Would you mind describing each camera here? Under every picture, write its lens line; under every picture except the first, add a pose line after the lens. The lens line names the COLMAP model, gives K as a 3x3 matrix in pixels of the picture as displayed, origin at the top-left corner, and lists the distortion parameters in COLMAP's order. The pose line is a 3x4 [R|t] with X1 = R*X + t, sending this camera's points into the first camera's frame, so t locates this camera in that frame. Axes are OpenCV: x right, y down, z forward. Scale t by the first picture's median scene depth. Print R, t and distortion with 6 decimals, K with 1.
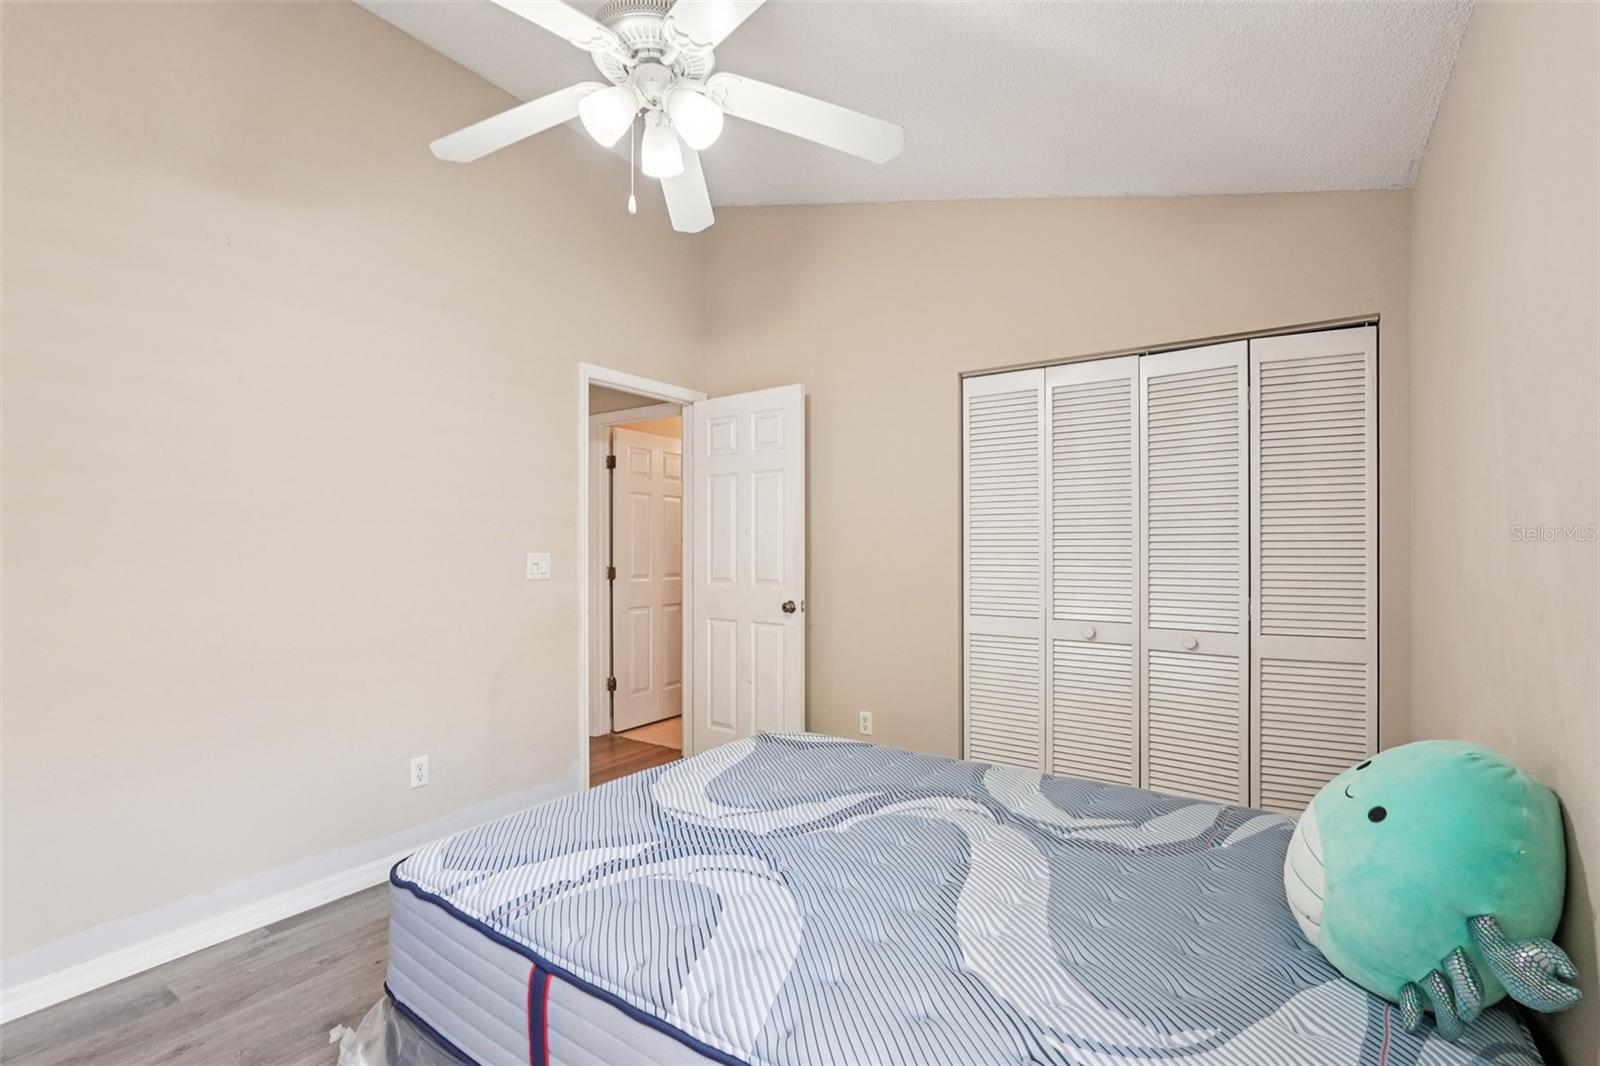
lens RADIAL K [[723.8, 0, 805.3], [0, 723.8, 544.7], [0, 0, 1]] dist [-0.002656, 0.002393]
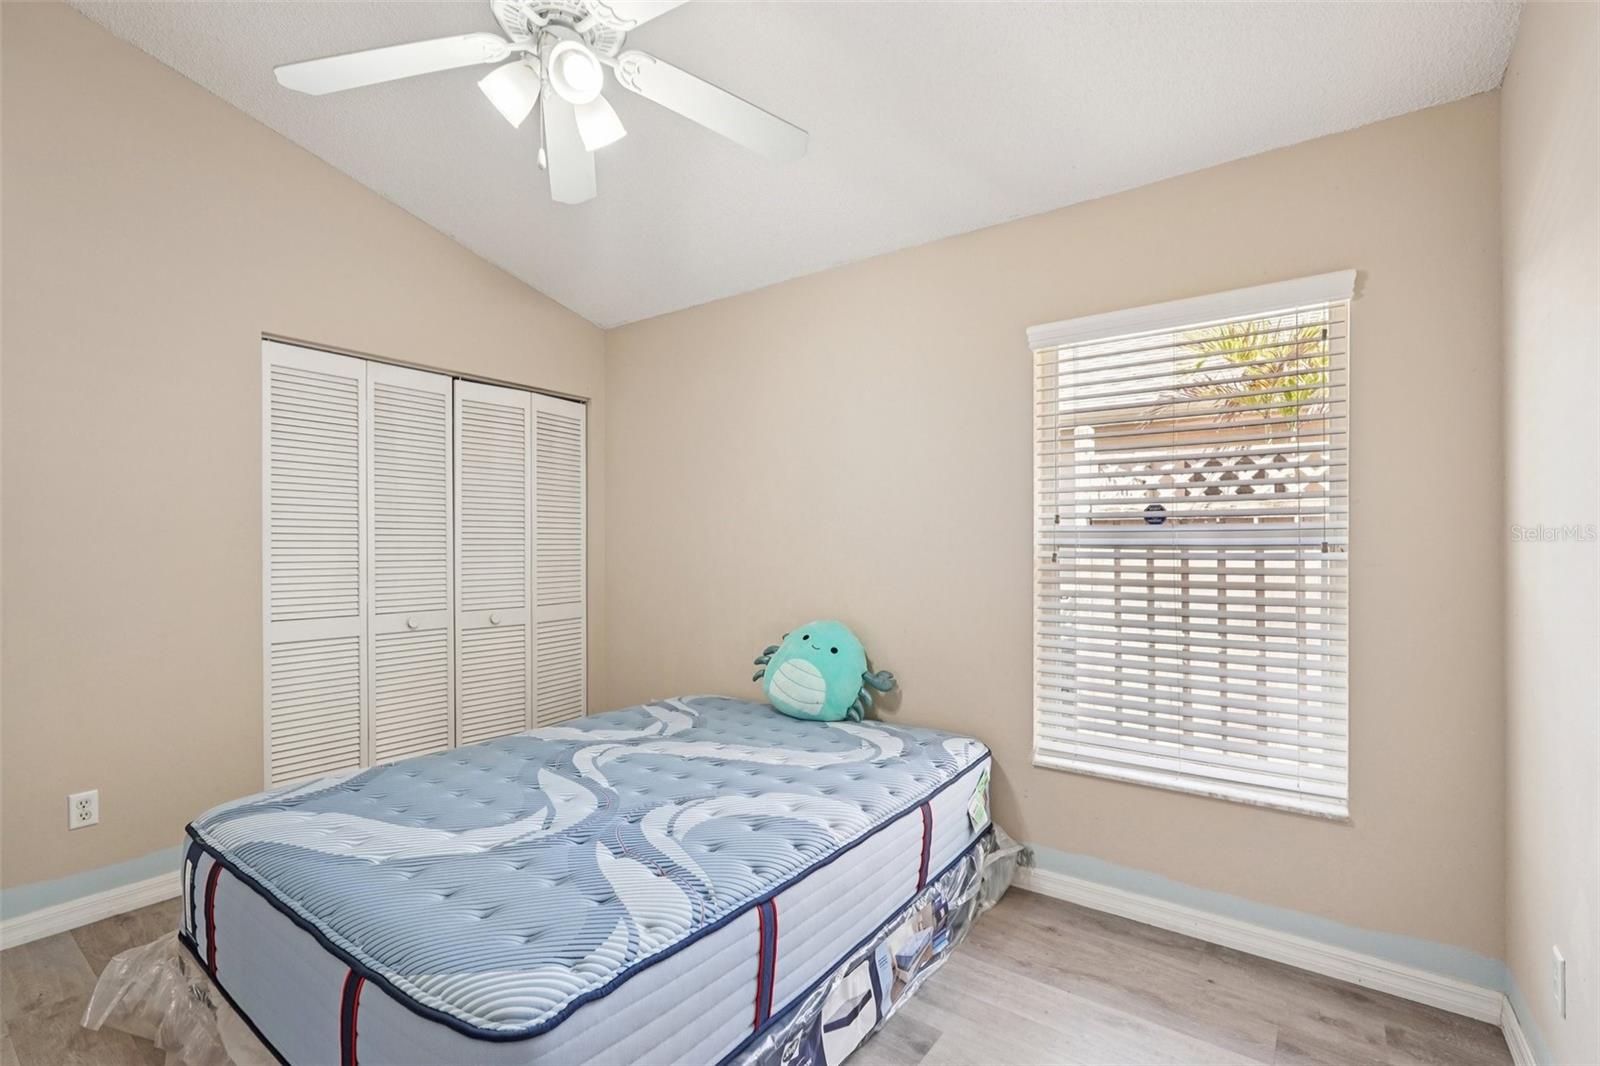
lens RADIAL K [[723.8, 0, 806.1], [0, 723.8, 538.9], [0, 0, 1]] dist [-0.002656, 0.002393]
pose [[0.023772, 0.007339, 0.999690, -0.791444], [-0.006853, 0.999951, -0.007178, 0.001676], [-0.999694, -0.006680, 0.023821, 0.467048]]
